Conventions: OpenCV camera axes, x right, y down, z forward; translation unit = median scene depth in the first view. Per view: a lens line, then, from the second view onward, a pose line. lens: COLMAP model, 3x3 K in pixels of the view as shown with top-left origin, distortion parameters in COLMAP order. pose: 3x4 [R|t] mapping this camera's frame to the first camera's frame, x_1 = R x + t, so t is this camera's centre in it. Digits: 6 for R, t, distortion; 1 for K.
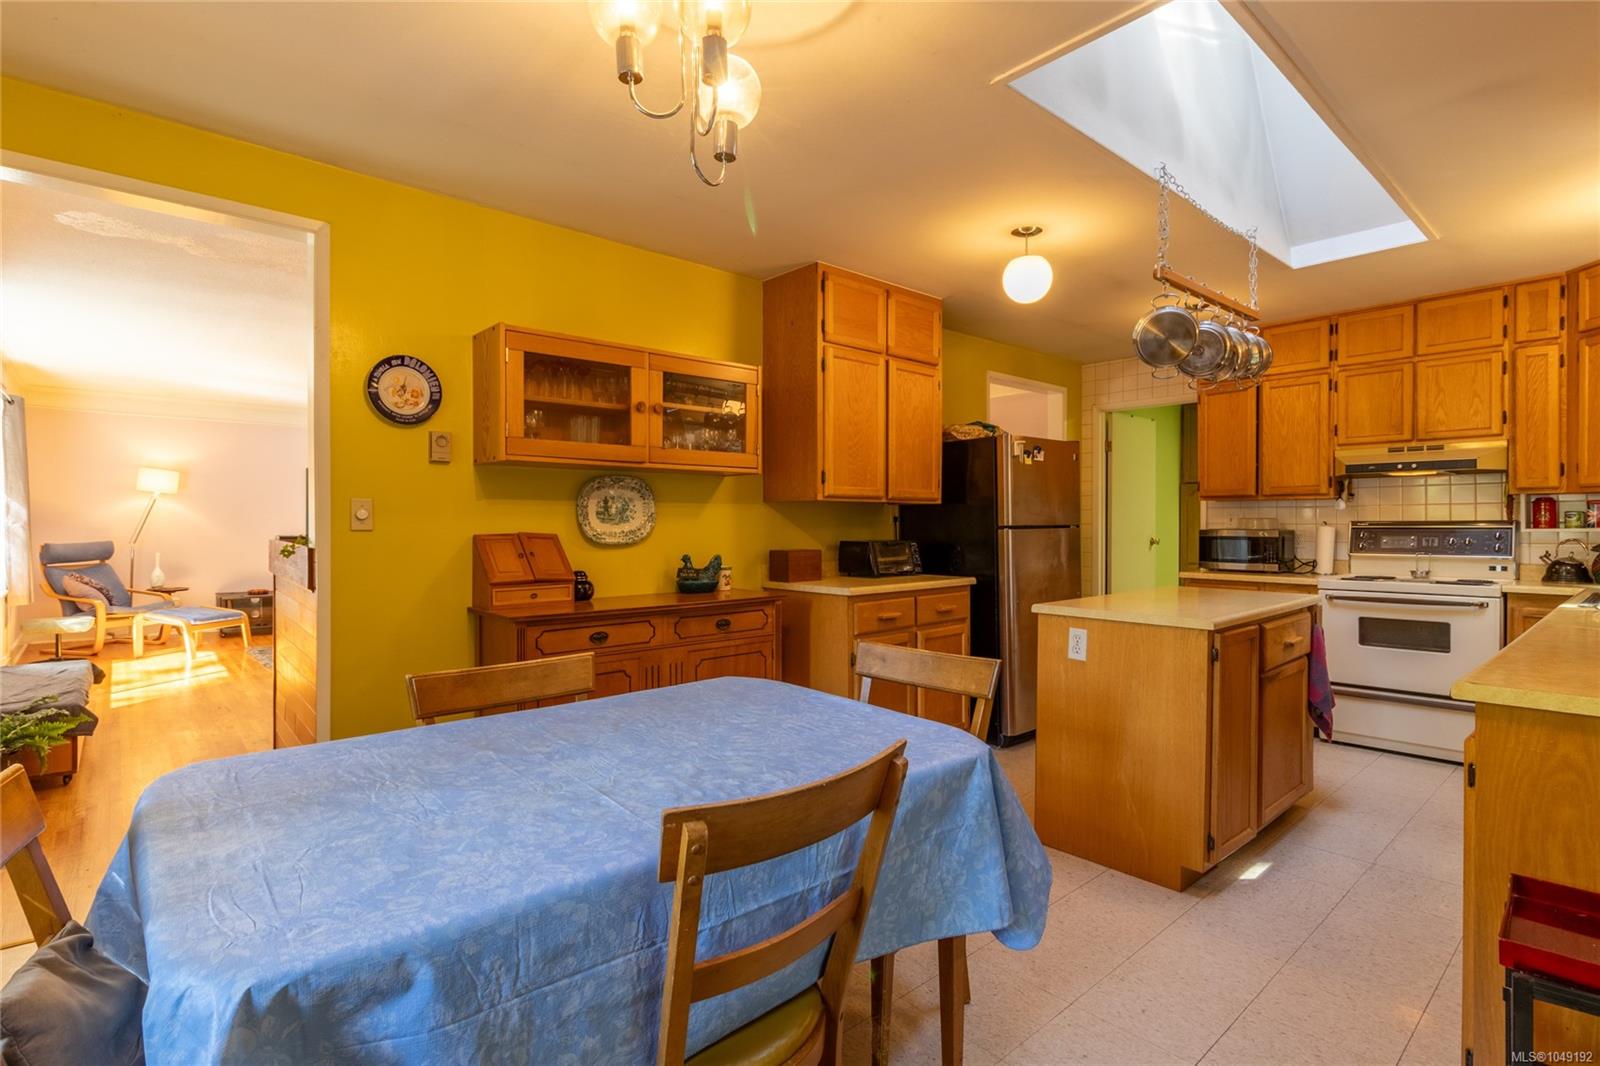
lens RADIAL K [[779.8, 0, 800.3], [0, 779.8, 527.8], [0, 0, 1]] dist [-0.001898, -0.000917]
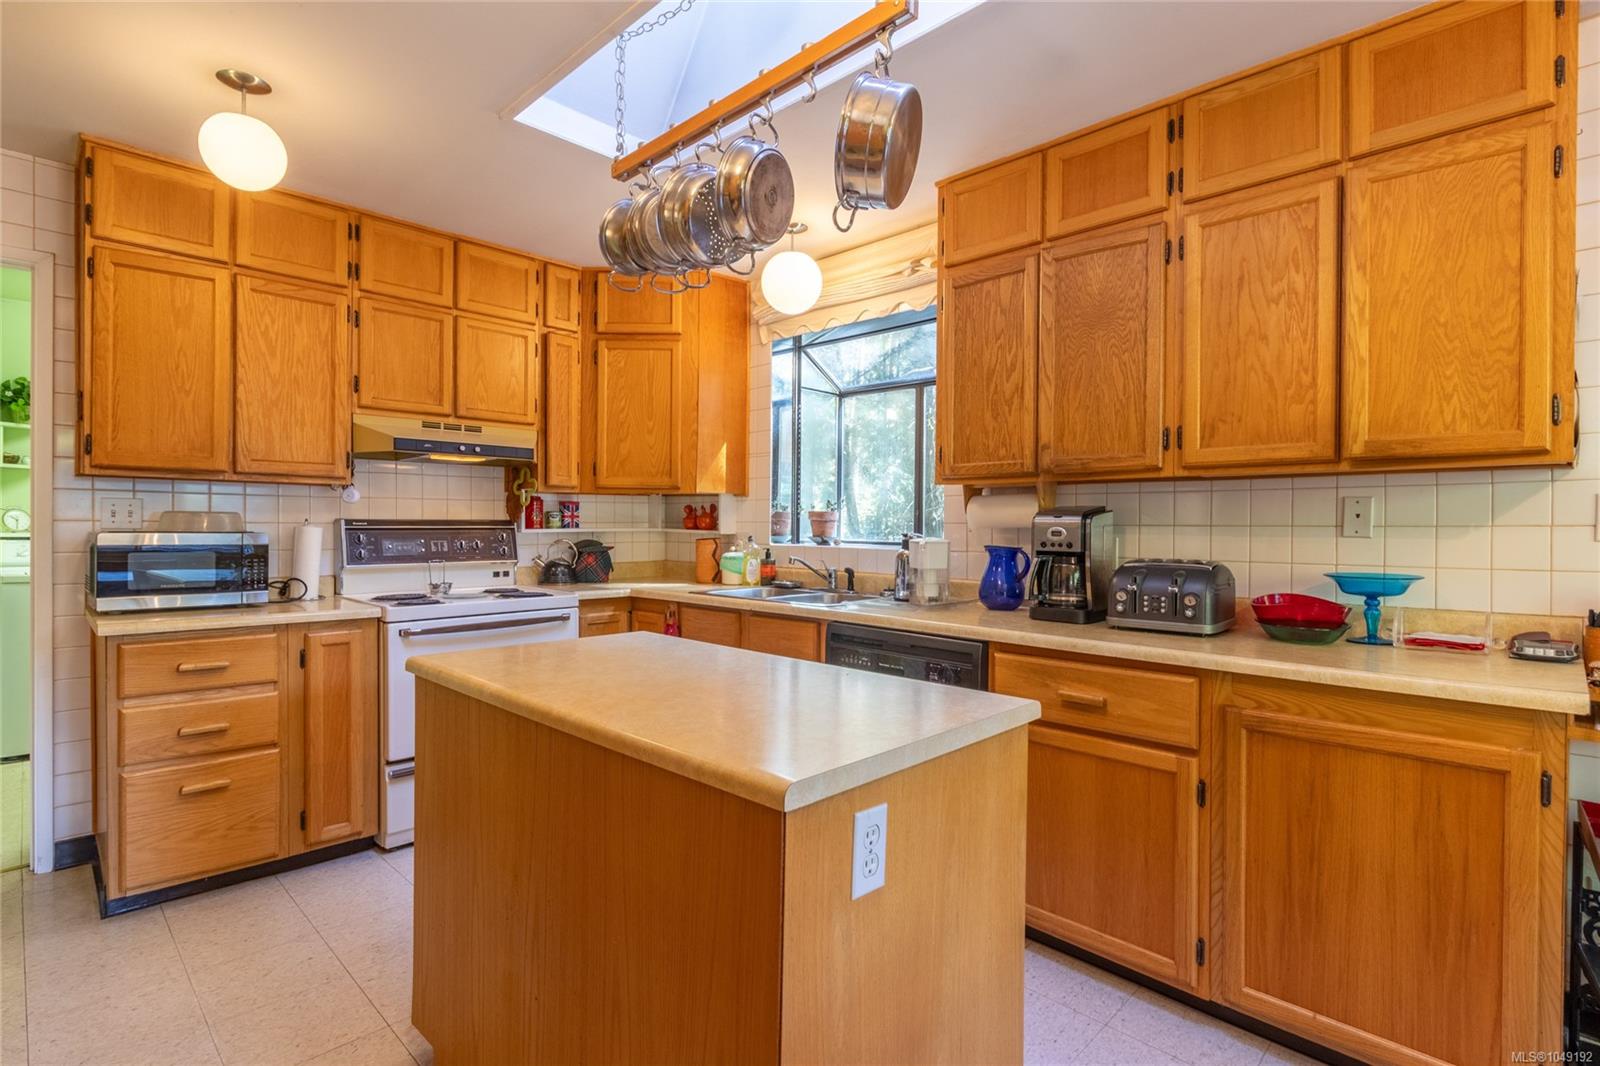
lens RADIAL K [[769.8, 0, 802.4], [0, 769.8, 526.0], [0, 0, 1]] dist [-0.001982, -0.000518]
pose [[-0.083949, -0.001819, 0.996468, -0.006736], [-0.001273, 0.999998, 0.001718, -0.004993], [-0.996469, -0.001124, -0.083952, 0.793377]]
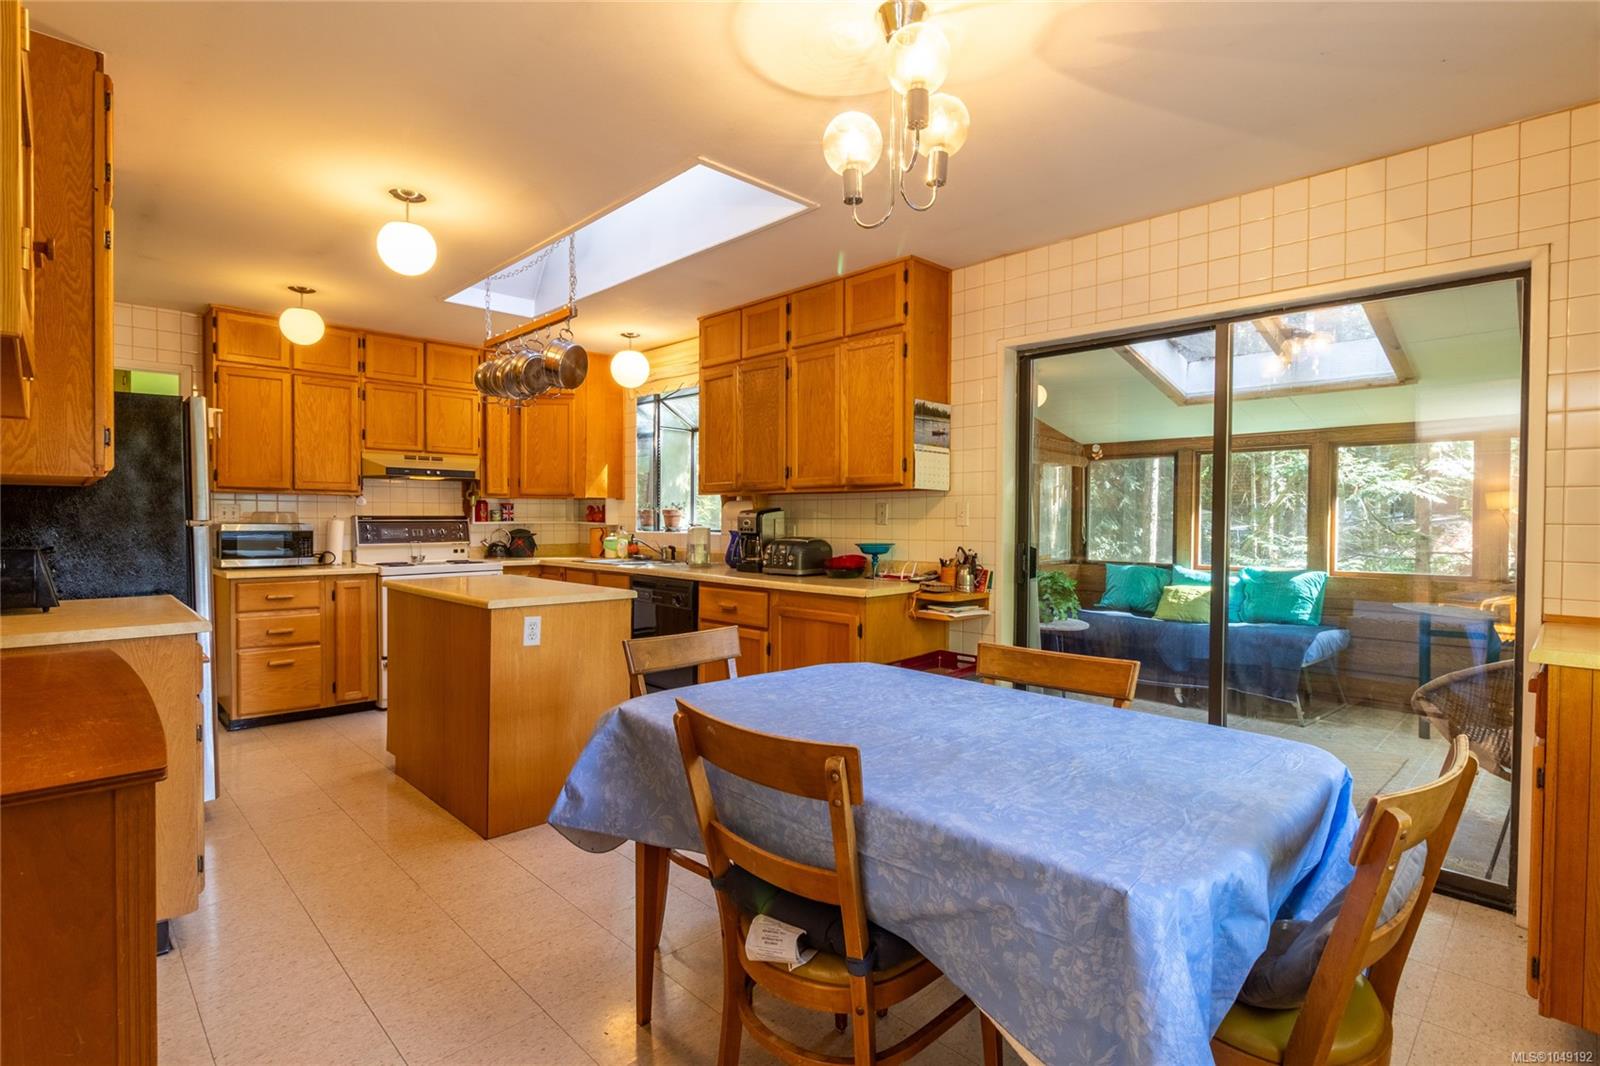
lens RADIAL K [[780.8, 0, 809.5], [0, 780.8, 525.5], [0, 0, 1]] dist [0.001216, 0.000809]
pose [[-0.063316, -0.008969, 0.997953, -0.557094], [0.000987, 0.999959, 0.009049, -0.004685], [-0.997993, 0.001558, -0.063305, 0.511099]]
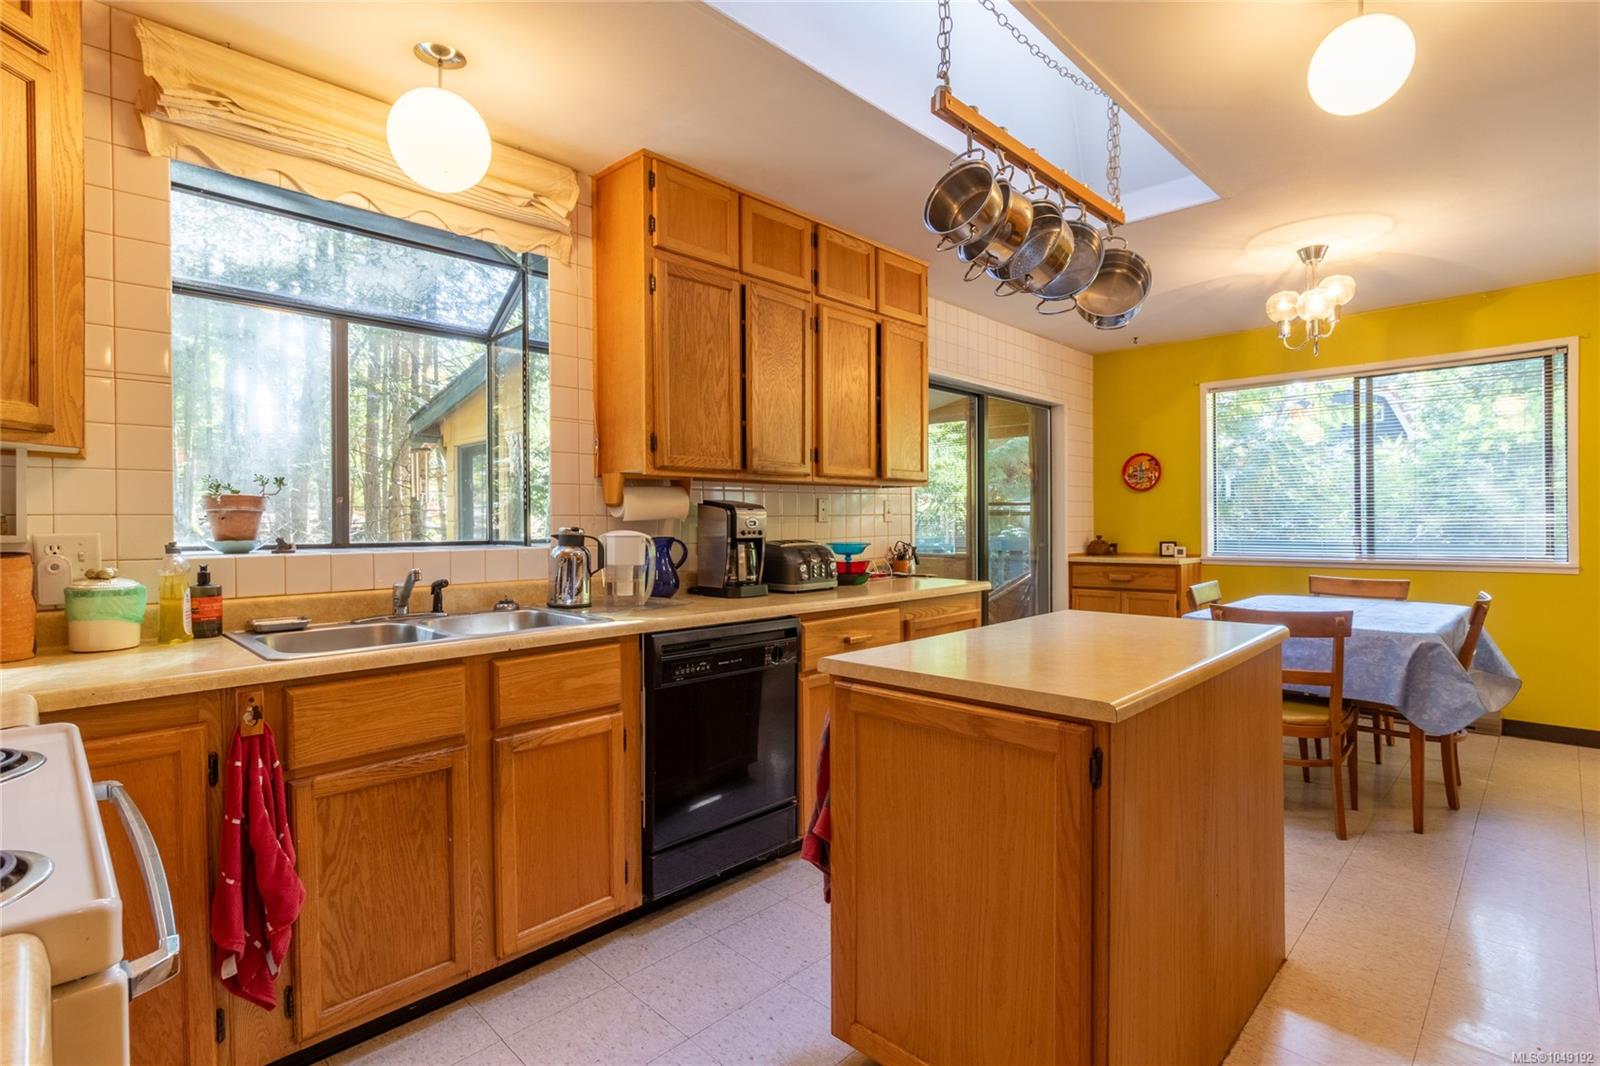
lens RADIAL K [[780.8, 0, 809.5], [0, 780.8, 525.5], [0, 0, 1]] dist [0.001216, 0.000809]
pose [[-0.995830, 0.007488, -0.090918, 0.621919], [0.006274, 0.999887, 0.013631, -0.005769], [0.091010, 0.013004, -0.995765, 1.303348]]
